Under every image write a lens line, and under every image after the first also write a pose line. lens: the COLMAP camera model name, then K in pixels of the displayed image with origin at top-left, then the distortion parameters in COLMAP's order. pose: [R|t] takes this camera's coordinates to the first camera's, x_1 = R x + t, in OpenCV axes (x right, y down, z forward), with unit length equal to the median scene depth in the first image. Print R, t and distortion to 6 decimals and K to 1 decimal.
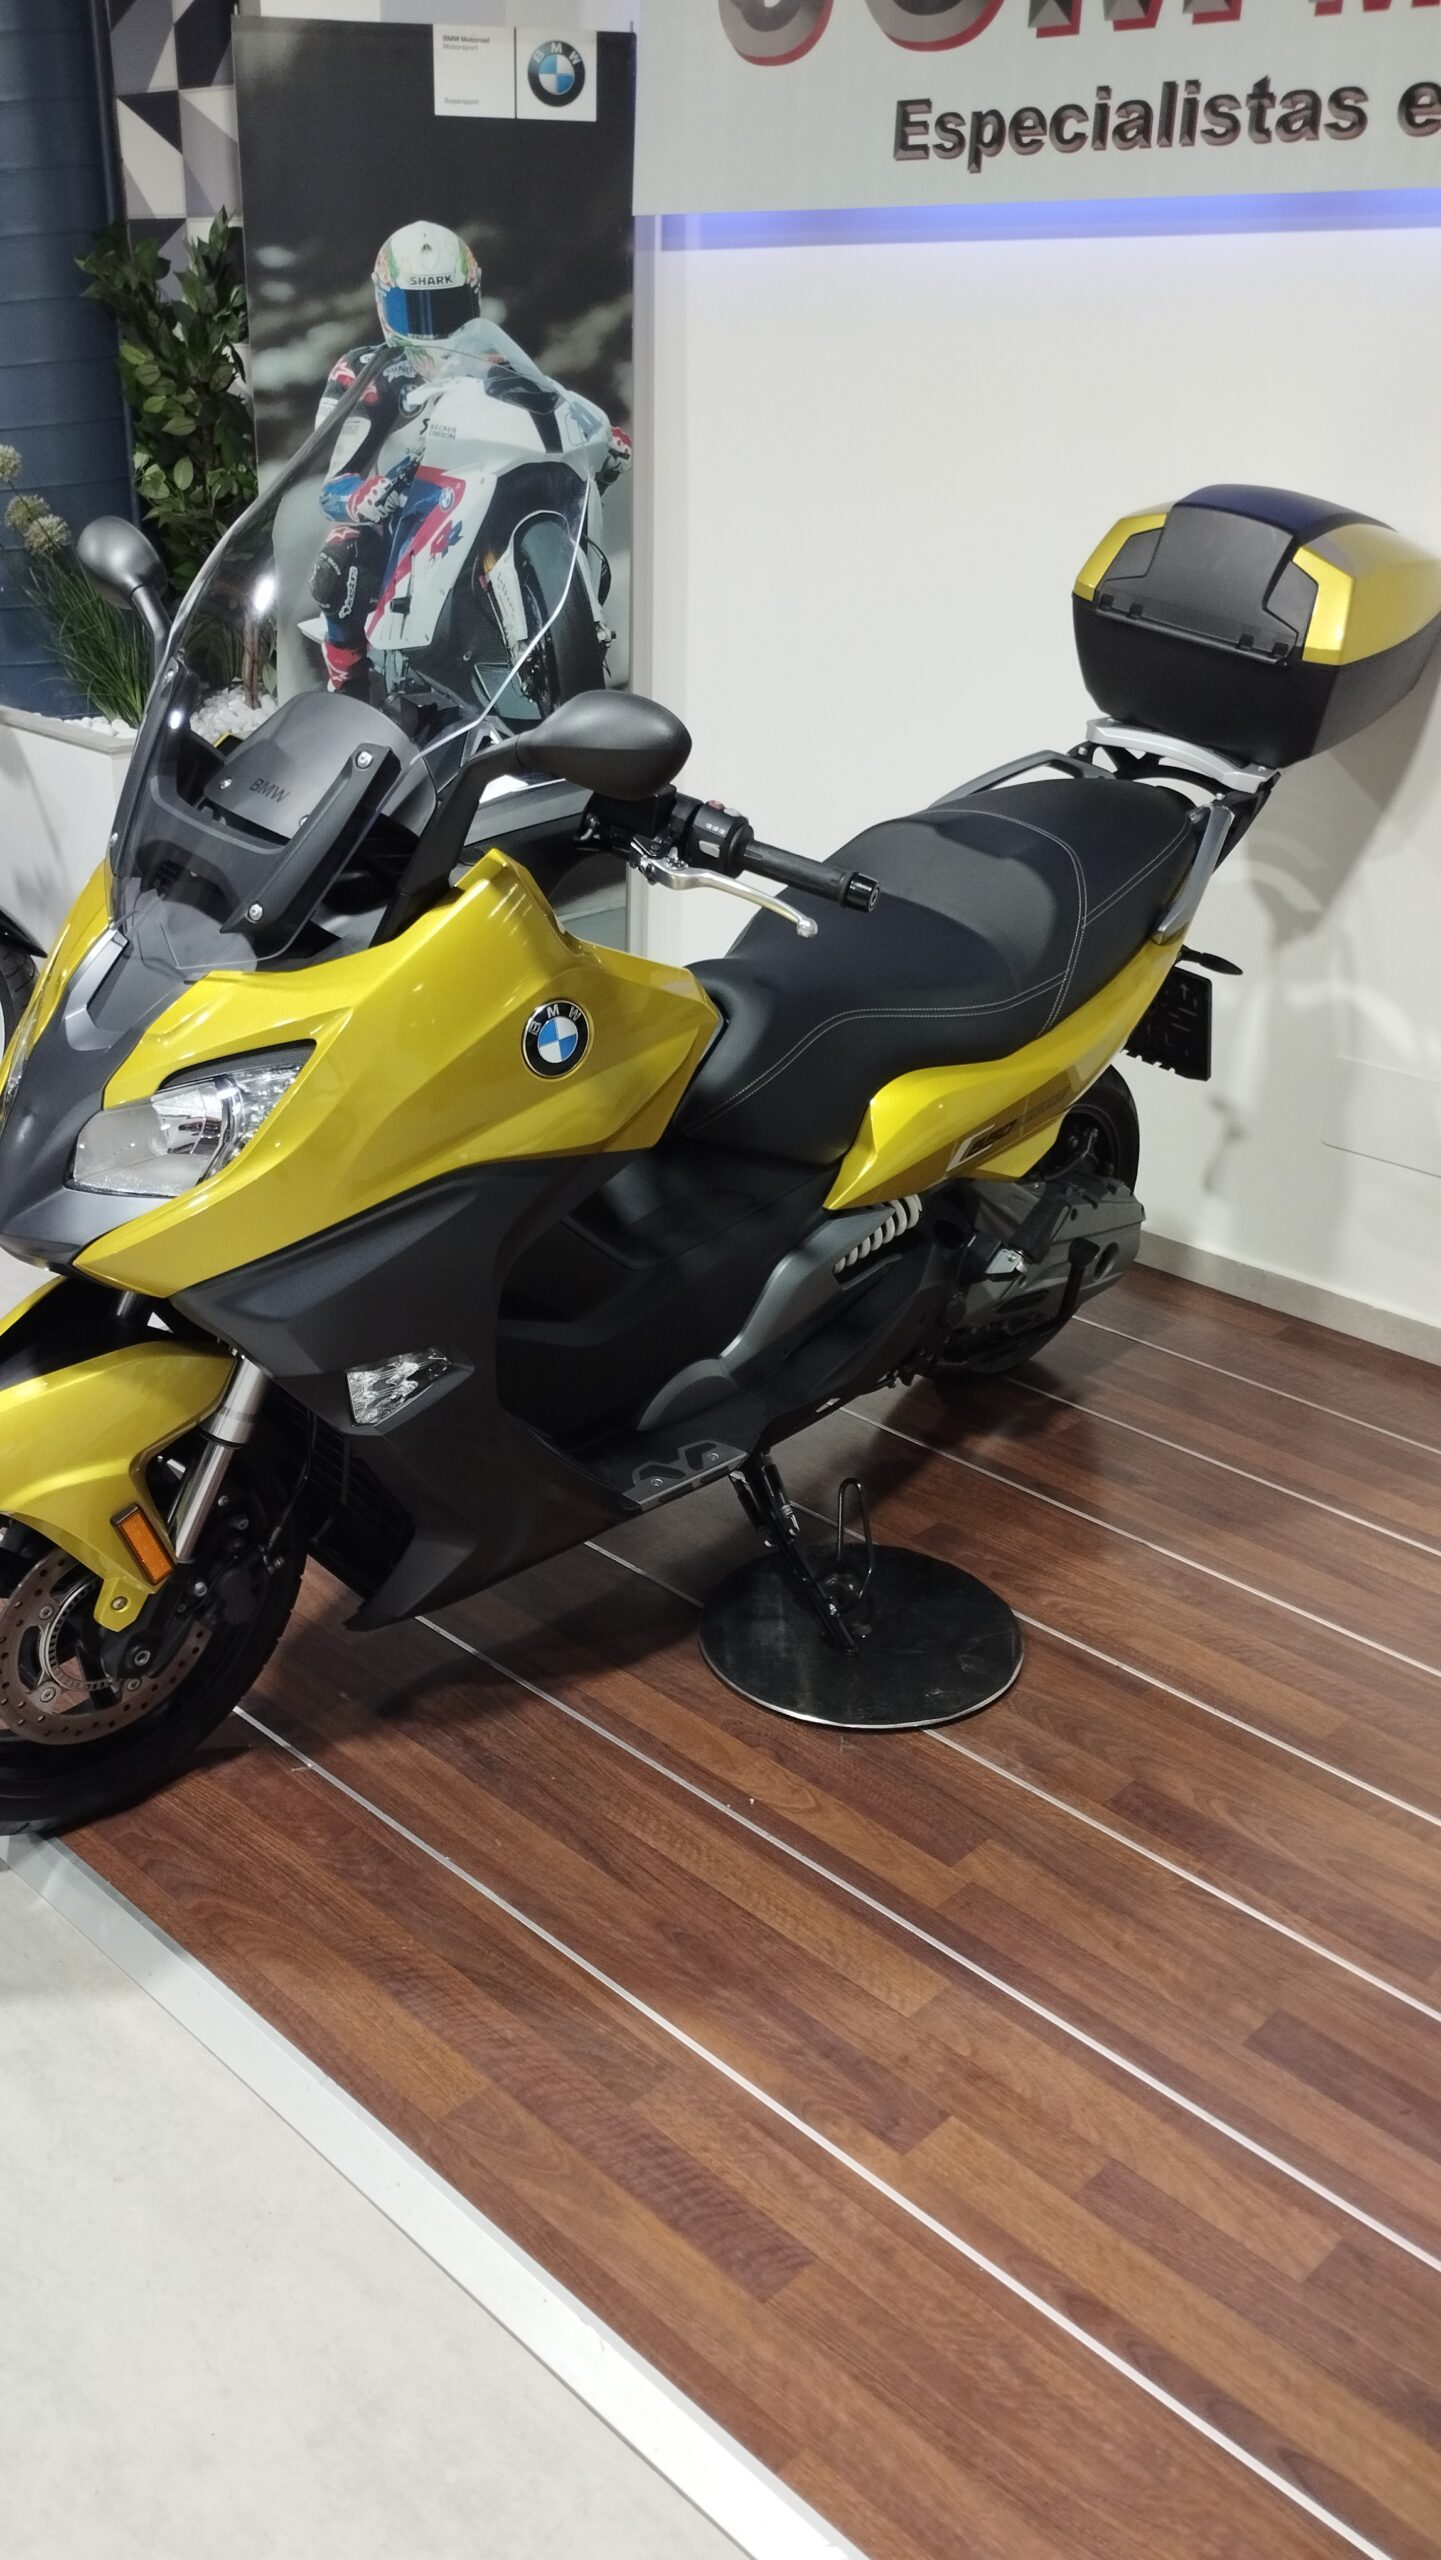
lens RADIAL K [[2104.0, 0, 720.5], [0, 2104.0, 1280.0], [0, 0, 1]] dist [0.051607, -0.074190]
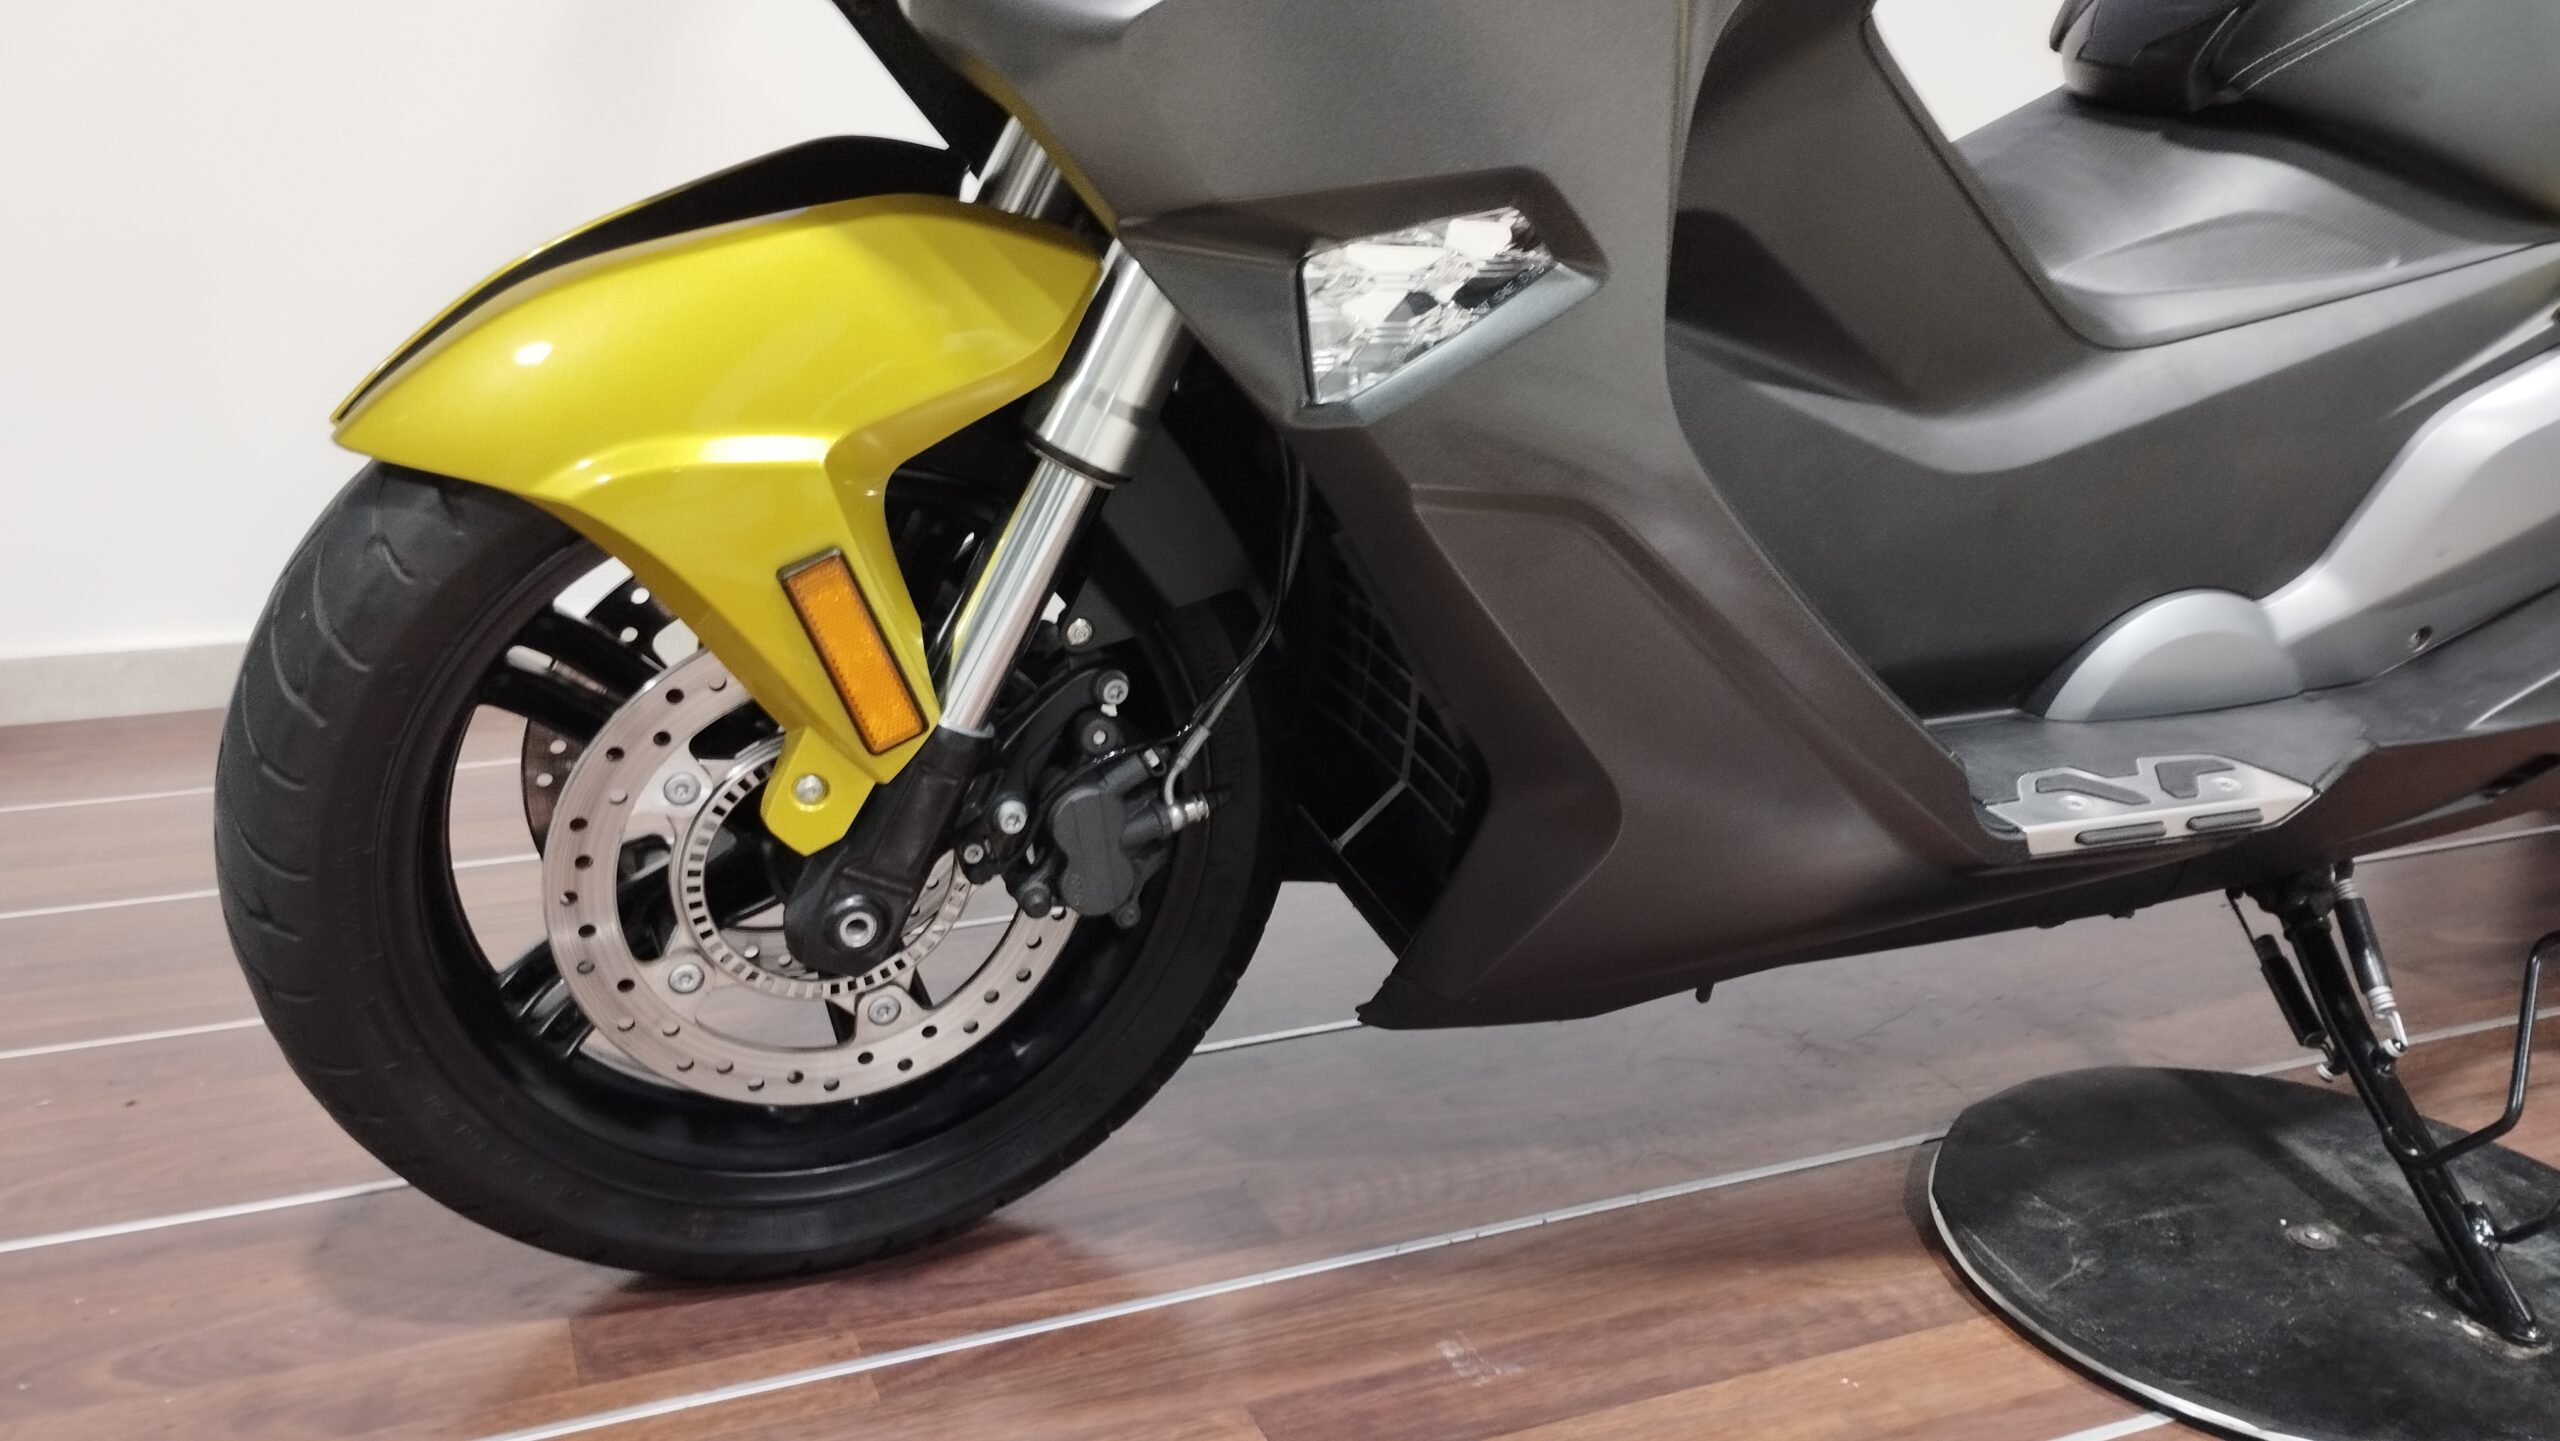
lens RADIAL K [[2229.6, 0, 1280.0], [0, 2229.6, 720.5], [0, 0, 1]] dist [0.047258, -0.018448]
pose [[0.914157, 0.107818, -0.390759, -0.001692], [-0.149797, 0.985596, -0.078495, 0.159732], [0.376668, 0.130291, 0.917140, 0.583729]]
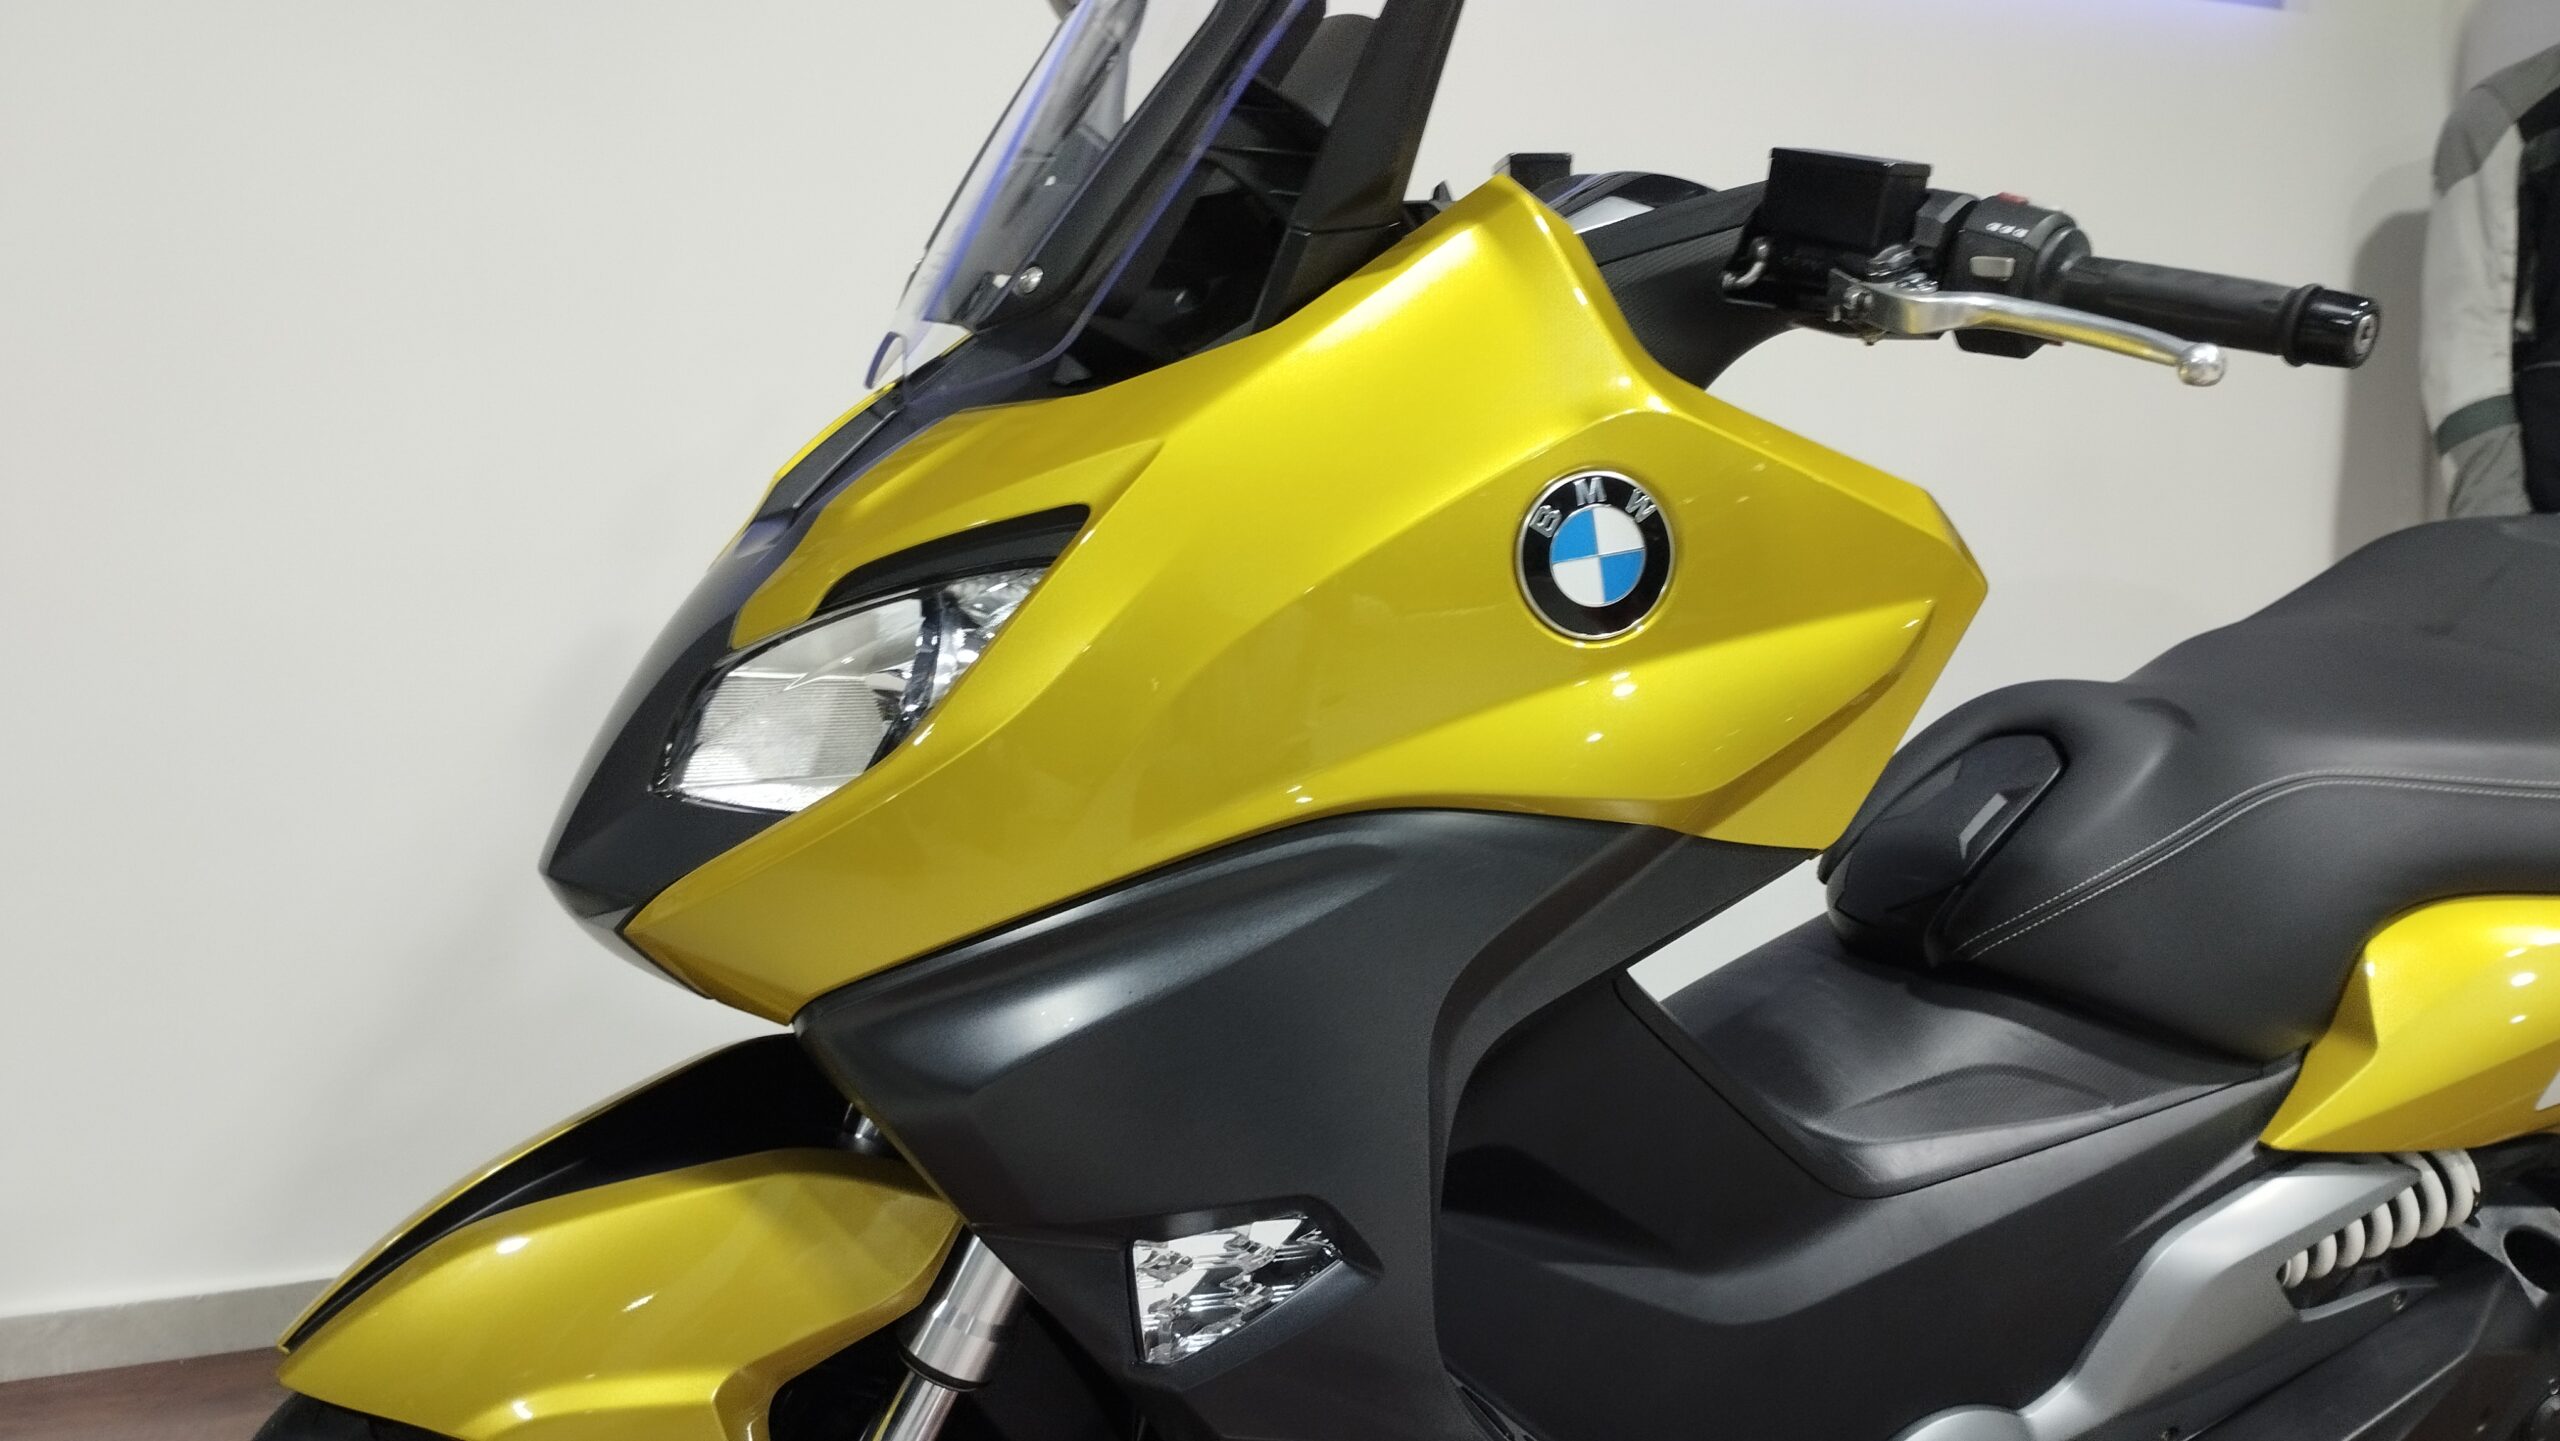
lens RADIAL K [[2229.6, 0, 1280.0], [0, 2229.6, 720.5], [0, 0, 1]] dist [0.047258, -0.018448]
pose [[0.922879, 0.031539, -0.383796, 0.044795], [-0.140412, 0.955587, -0.259109, 0.054024], [0.358579, 0.293016, 0.886320, 0.500349]]
